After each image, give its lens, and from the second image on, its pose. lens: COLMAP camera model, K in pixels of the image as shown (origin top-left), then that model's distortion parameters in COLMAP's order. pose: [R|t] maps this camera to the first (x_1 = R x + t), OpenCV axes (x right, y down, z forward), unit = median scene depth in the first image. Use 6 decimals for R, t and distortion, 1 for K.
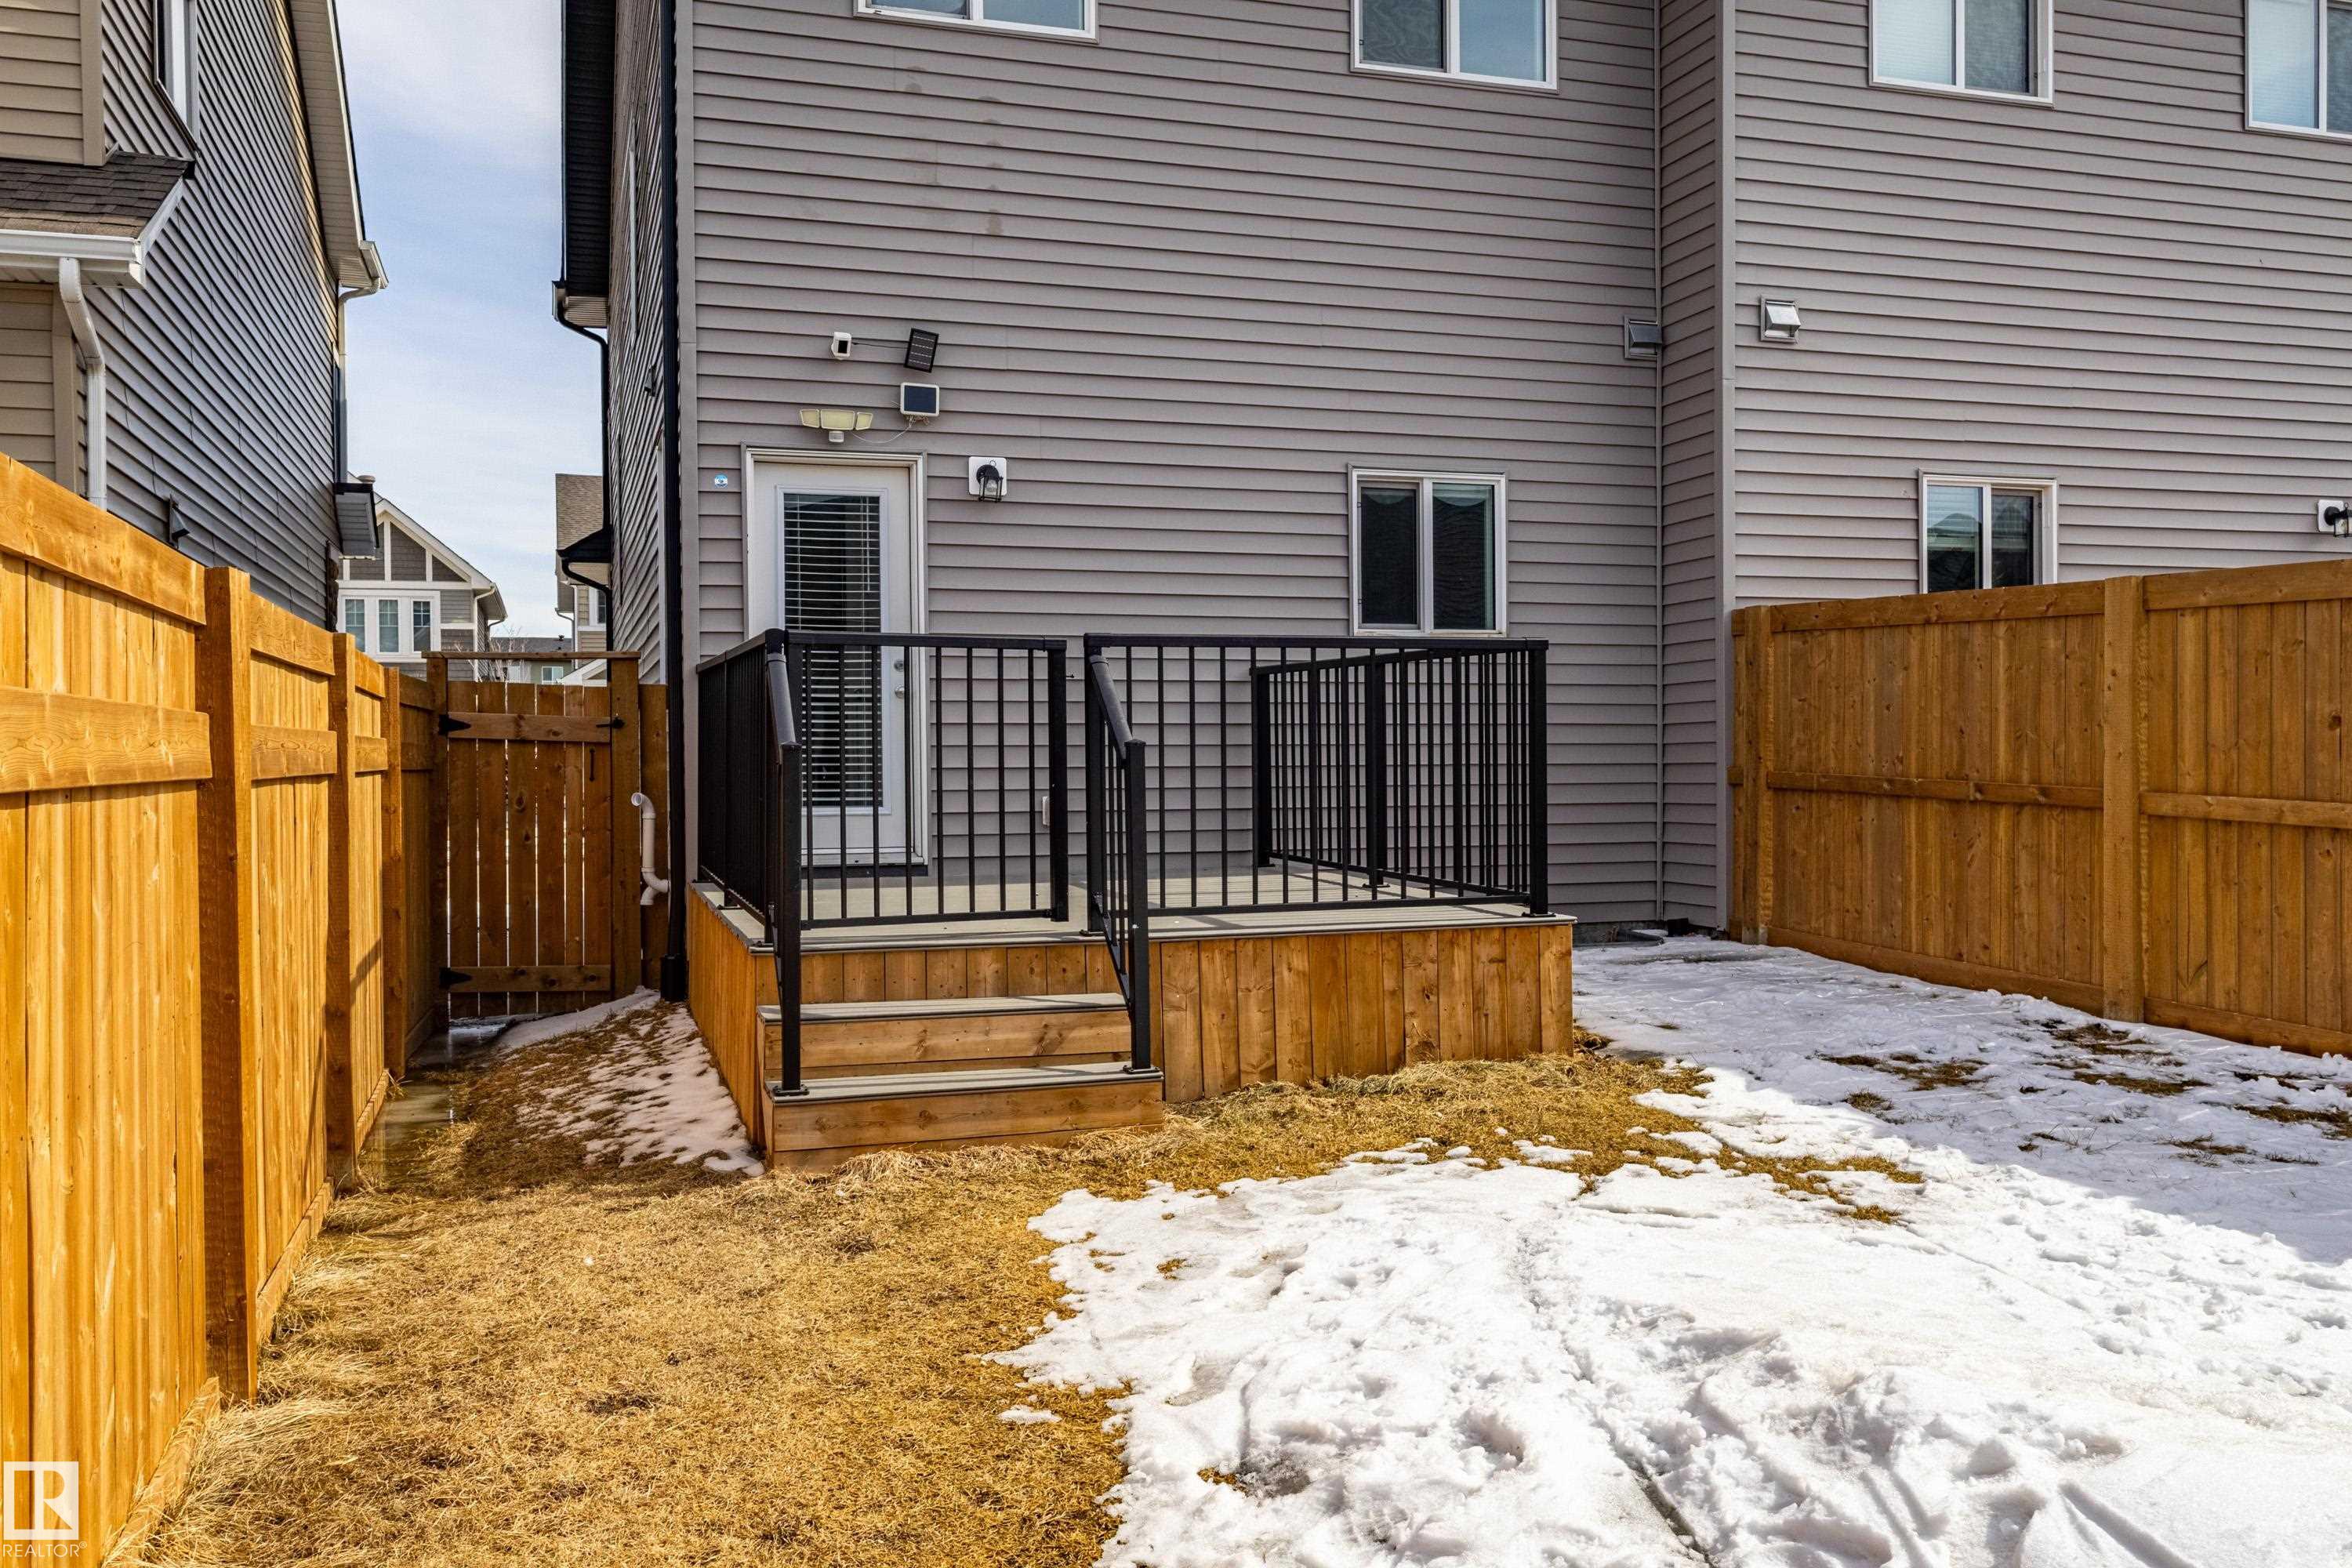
lens RADIAL K [[1866.5, 0, 1172.4], [0, 1866.5, 790.1], [0, 0, 1]] dist [0.010509, -0.009178]
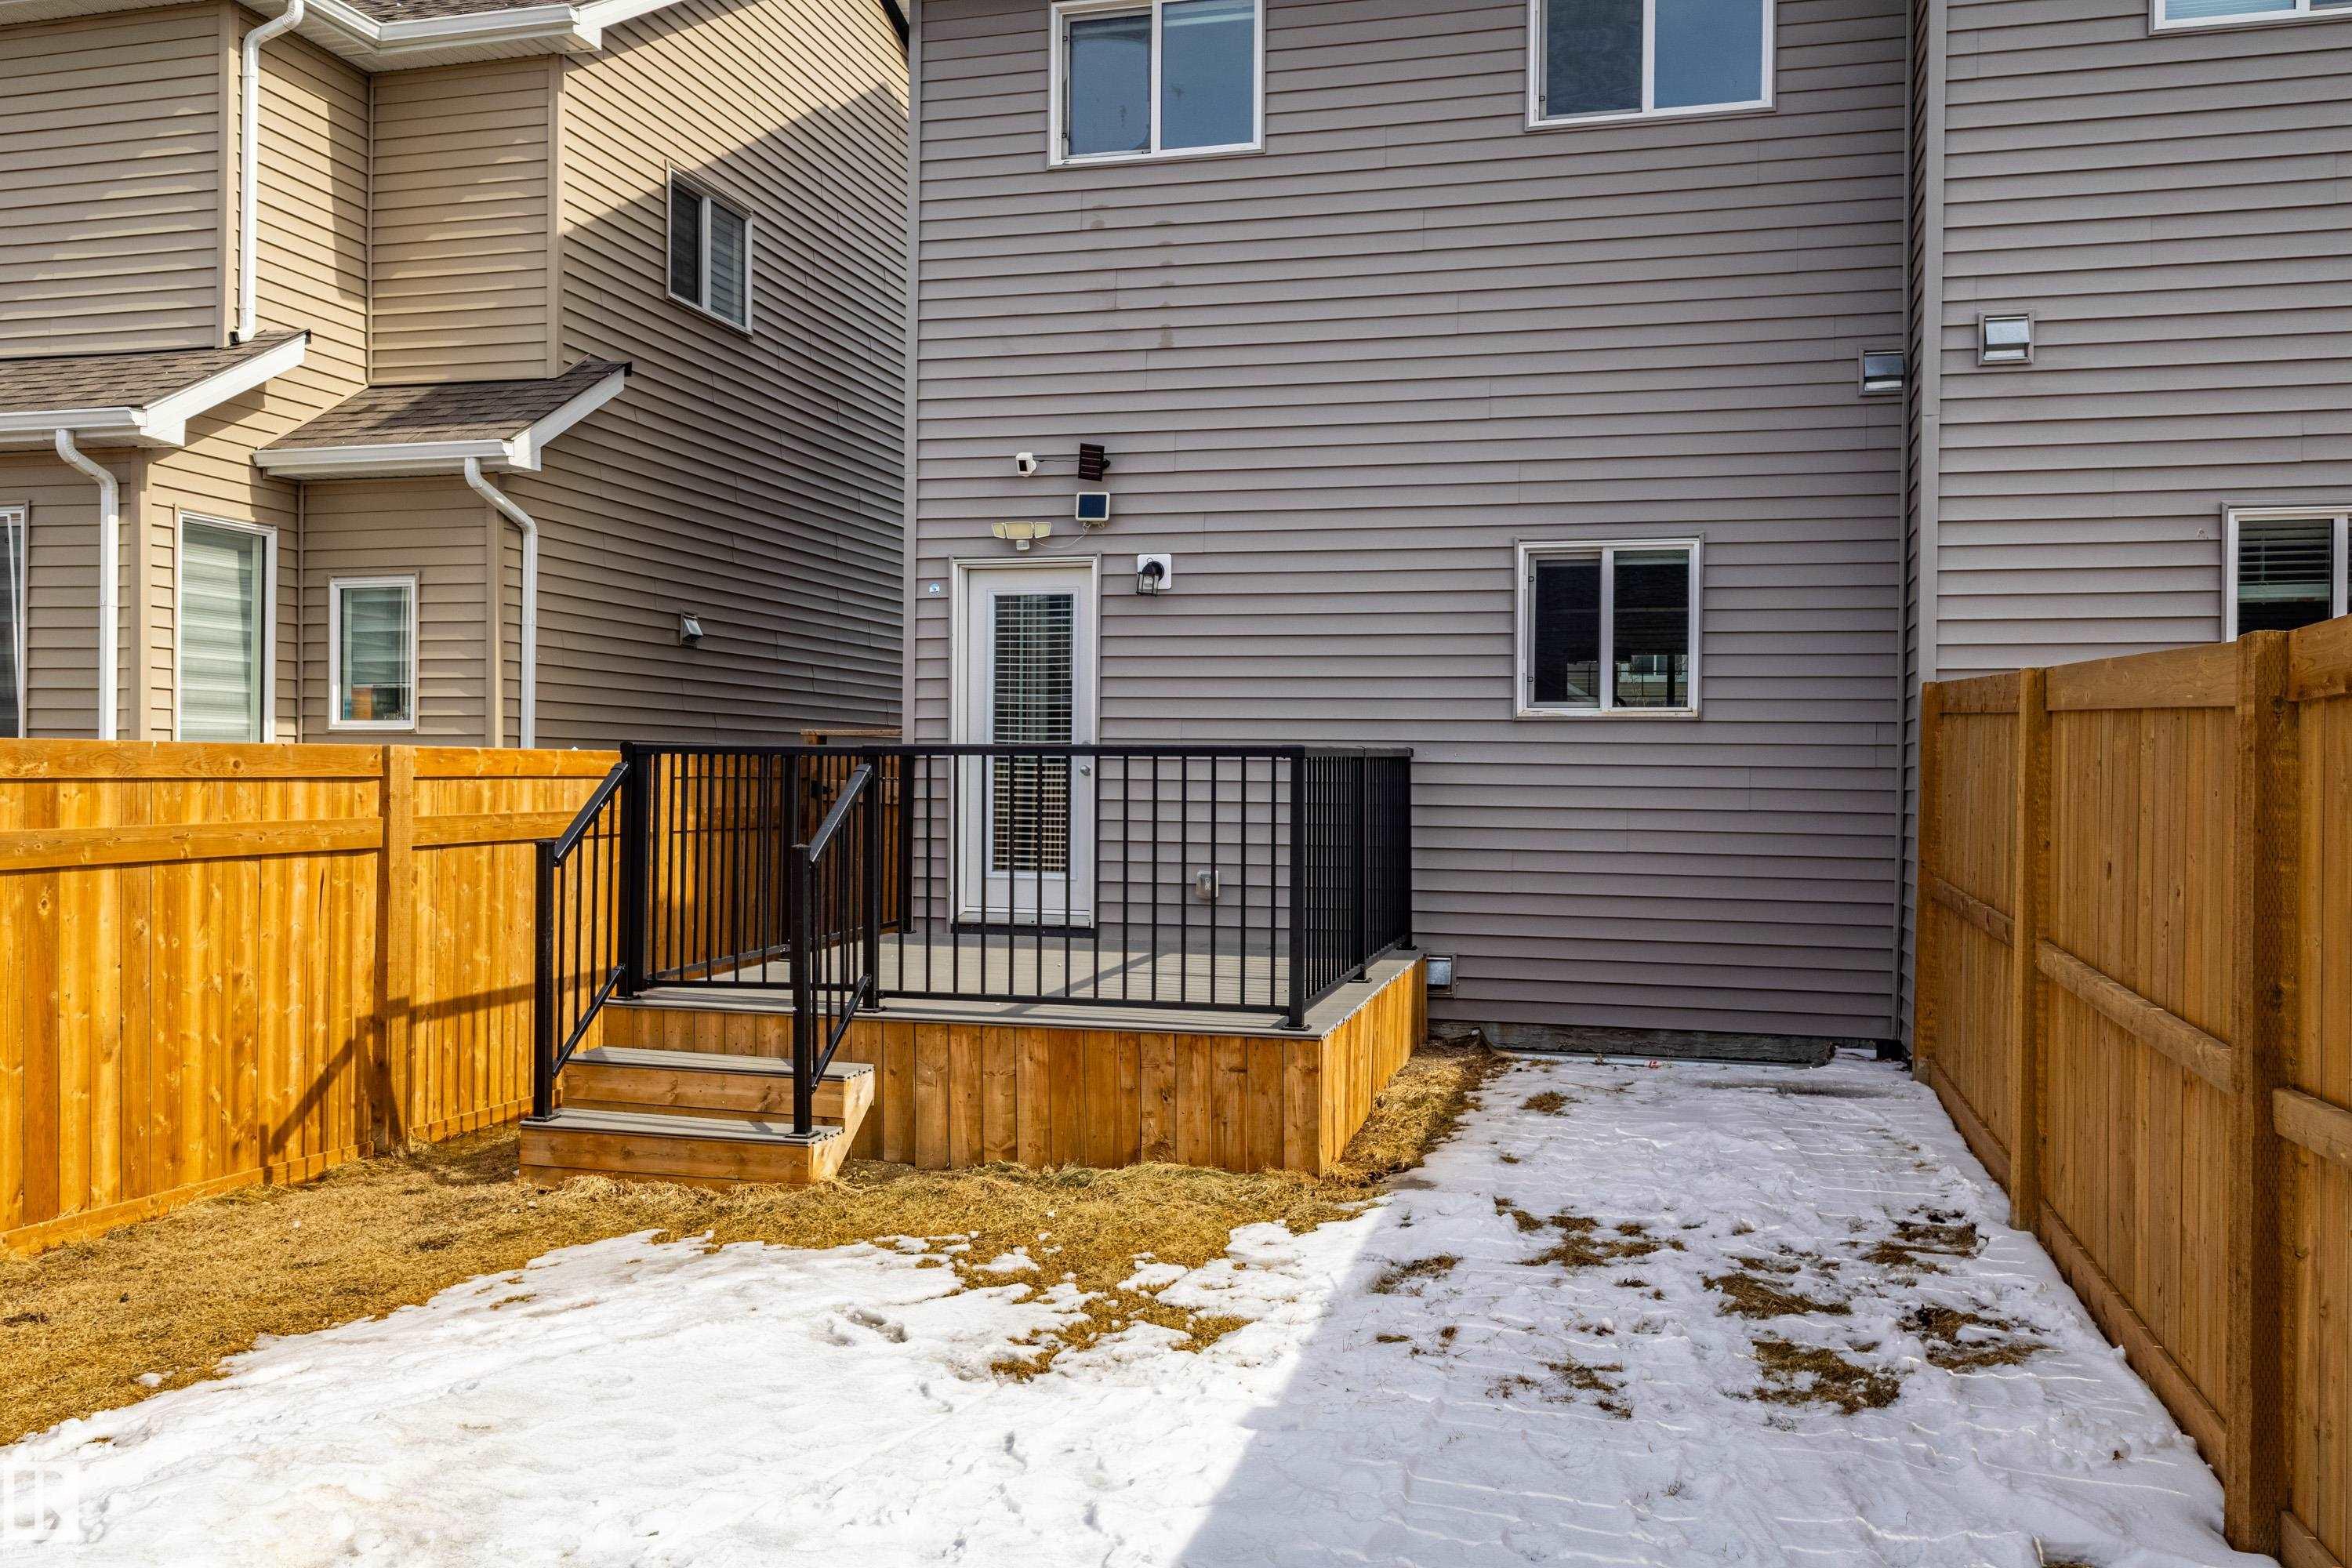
lens RADIAL K [[1866.5, 0, 1192.2], [0, 1866.5, 777.2], [0, 0, 1]] dist [0.010509, -0.009178]
pose [[0.840305, 0.016519, -0.541862, 0.510118], [-0.025693, 0.999626, -0.009370, -0.040260], [0.541504, 0.021795, 0.840415, 0.110031]]
